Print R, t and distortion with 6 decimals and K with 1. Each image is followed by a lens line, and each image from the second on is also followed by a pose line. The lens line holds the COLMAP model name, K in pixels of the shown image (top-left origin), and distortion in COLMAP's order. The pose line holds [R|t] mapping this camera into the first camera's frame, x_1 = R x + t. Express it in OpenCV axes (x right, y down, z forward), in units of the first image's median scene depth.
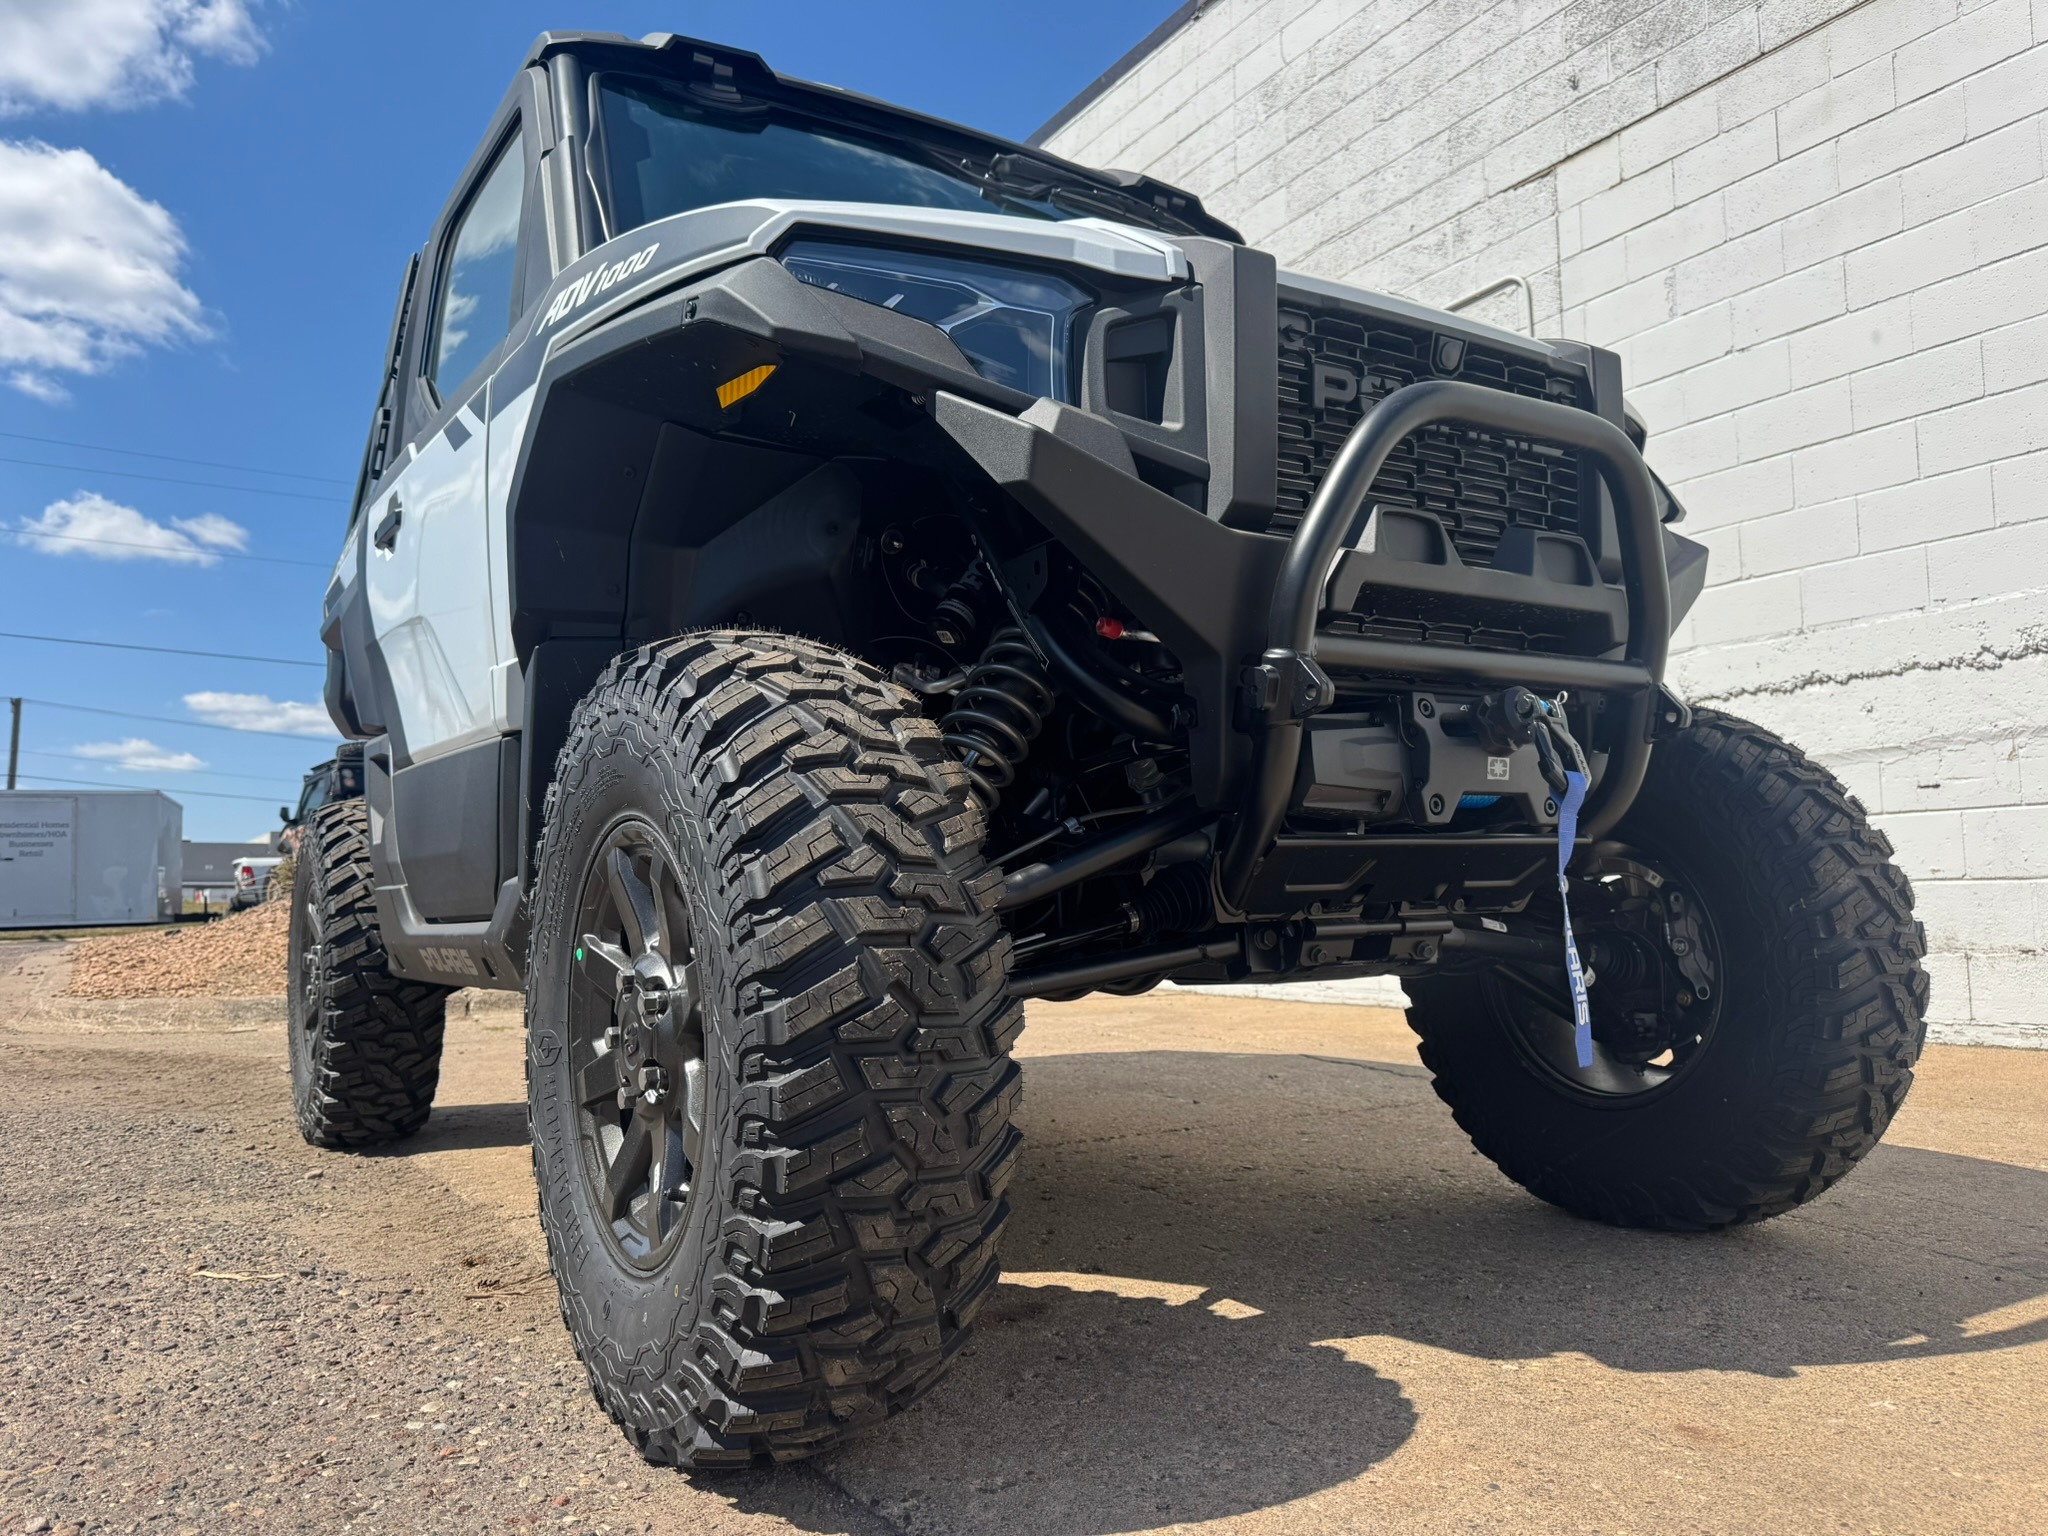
lens RADIAL K [[1453.8, 0, 1031.9], [0, 1453.8, 770.3], [0, 0, 1]] dist [0.078133, -0.125409]
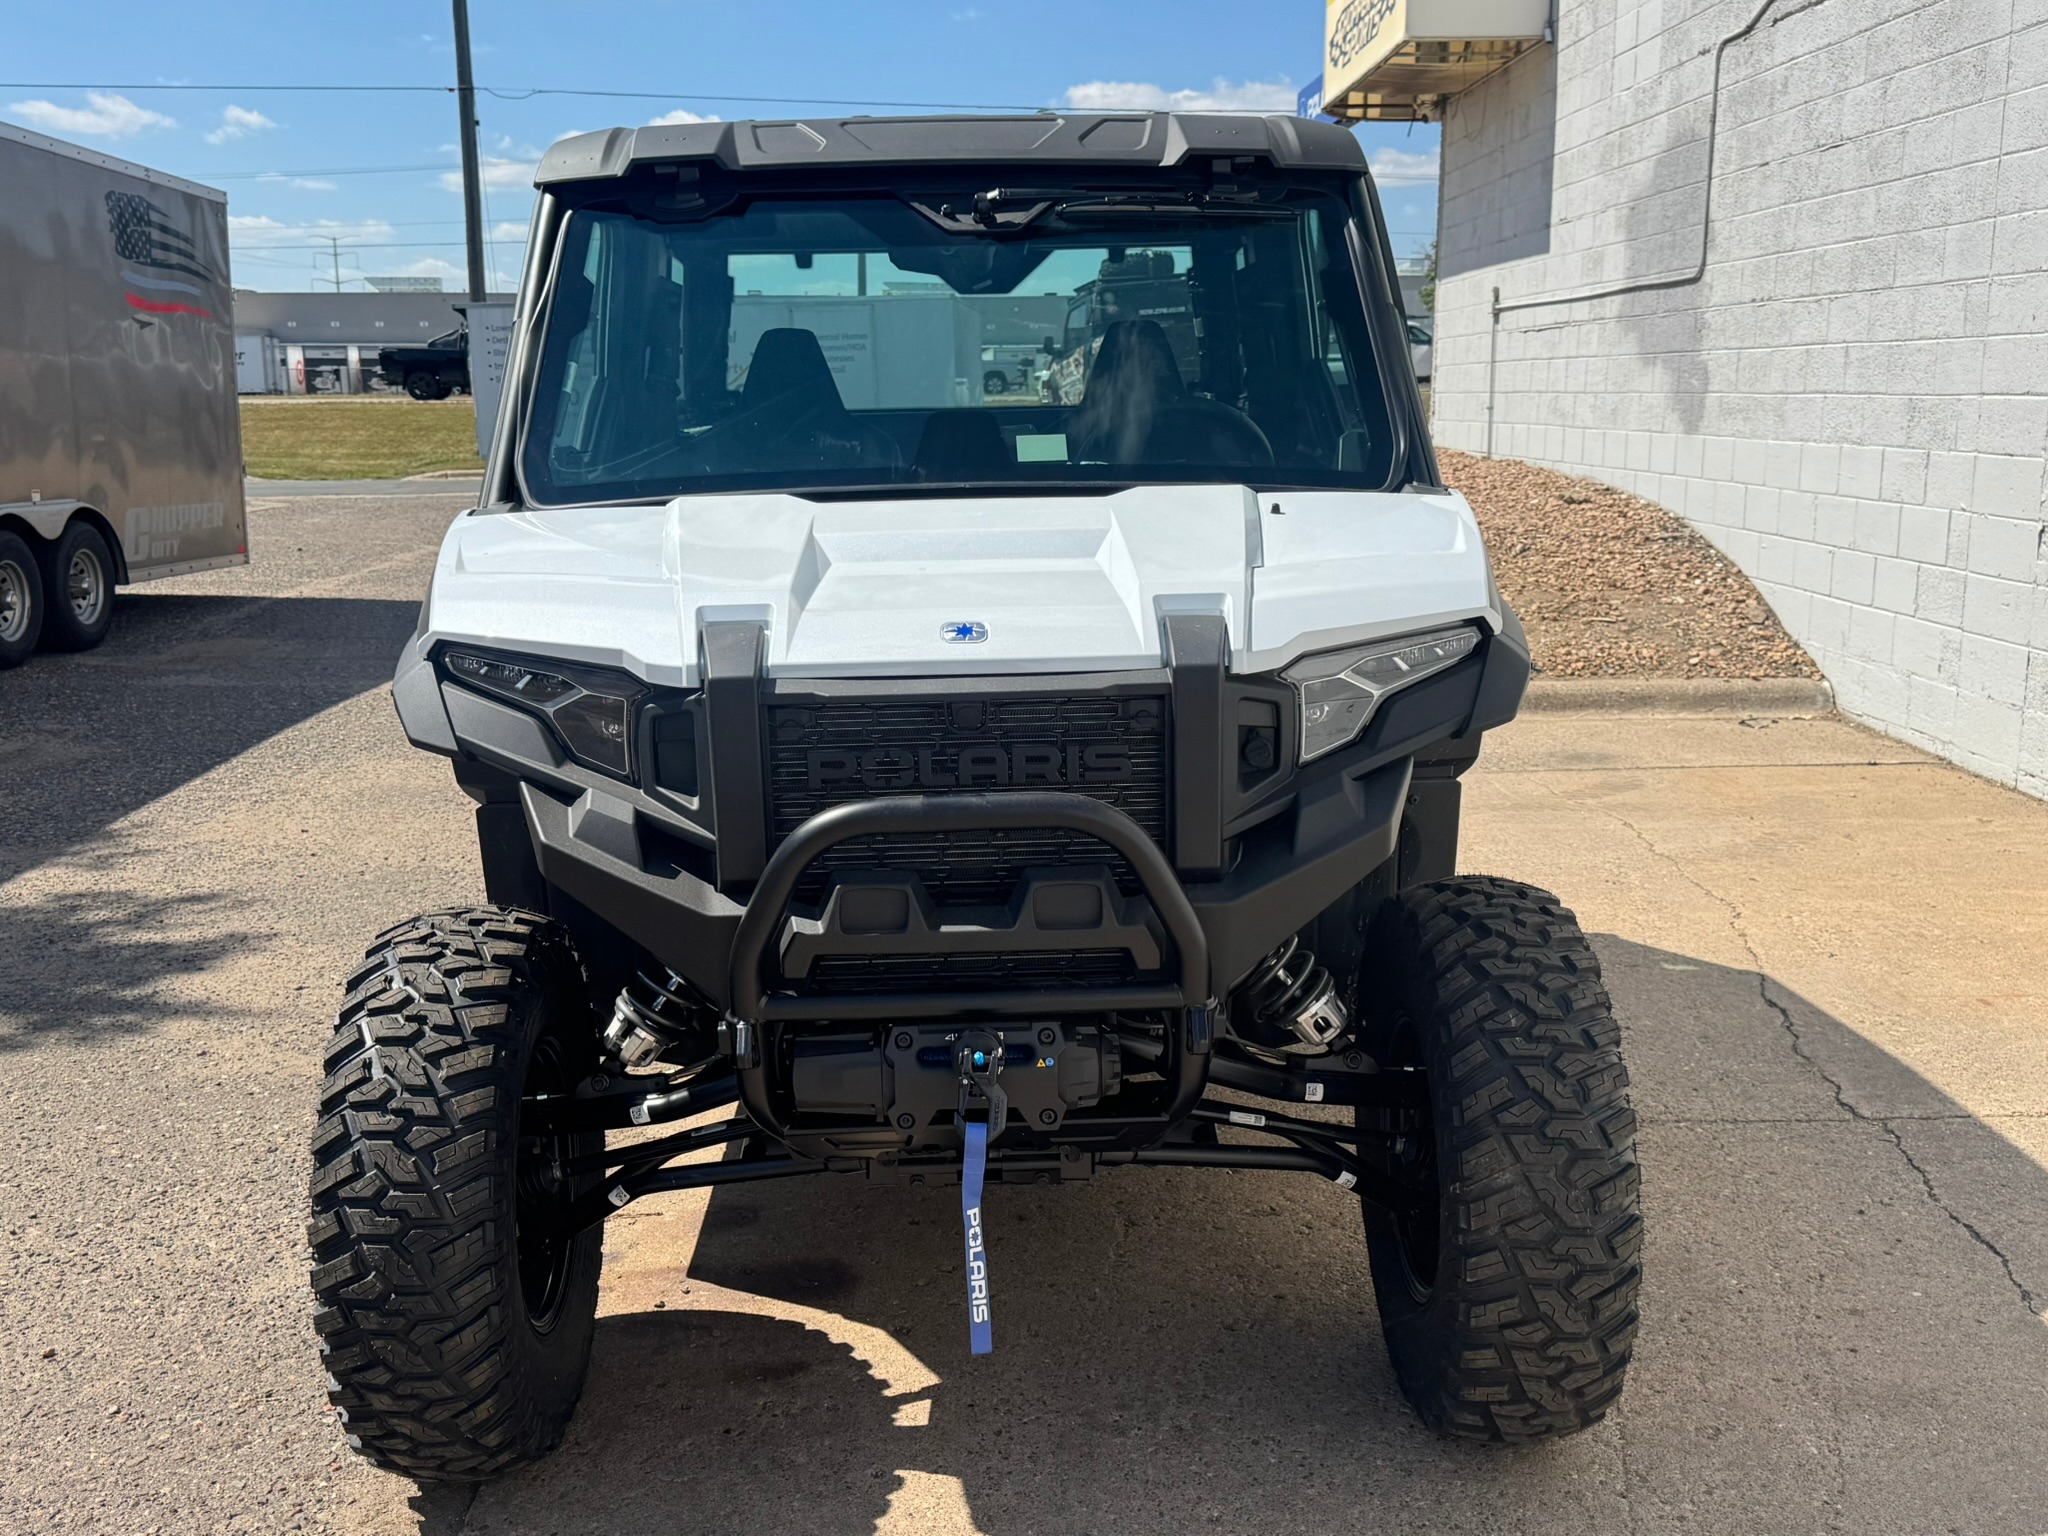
lens RADIAL K [[1982.7, 0, 1024.0], [0, 1982.7, 768.0], [0, 0, 1]] dist [0.122660, -0.193833]
pose [[0.854429, 0.107341, -0.508360, 1.015584], [0.045395, 0.959262, 0.278847, -0.619014], [0.517582, -0.261332, 0.814748, -0.181655]]
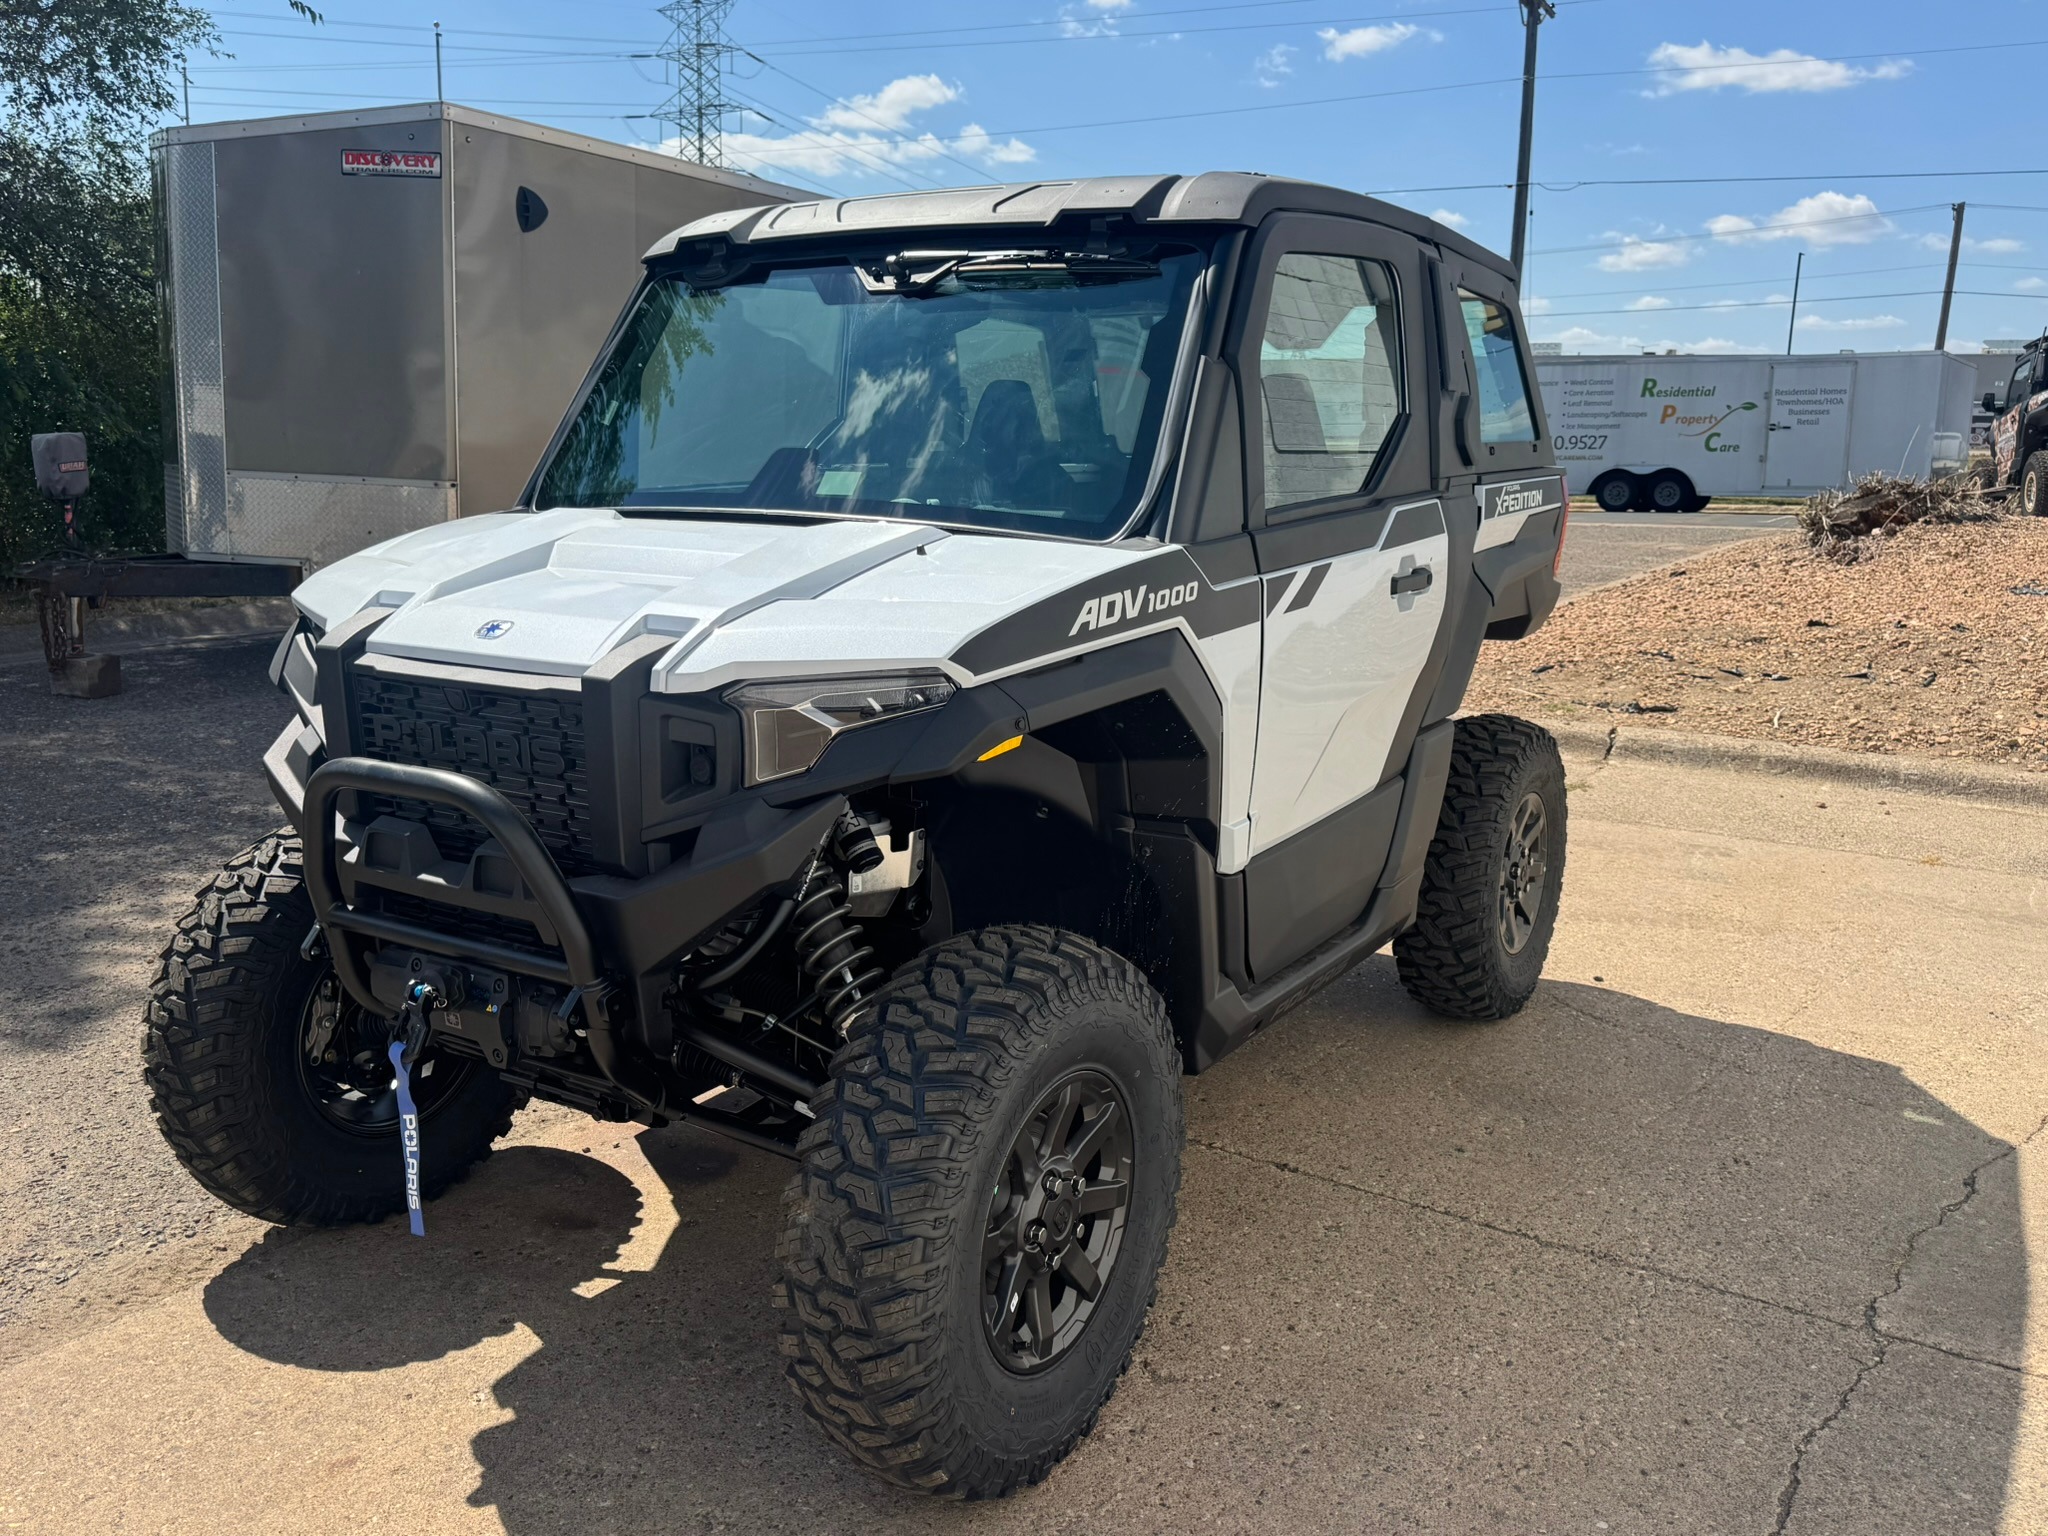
lens RADIAL K [[1643.4, 0, 1020.6], [0, 1643.4, 754.5], [0, 0, 1]] dist [0.072639, -0.119918]
pose [[0.415058, 0.201838, -0.887124, 1.679712], [0.064699, 0.966064, 0.250069, -0.534471], [0.907492, -0.161189, 0.387914, 0.830314]]
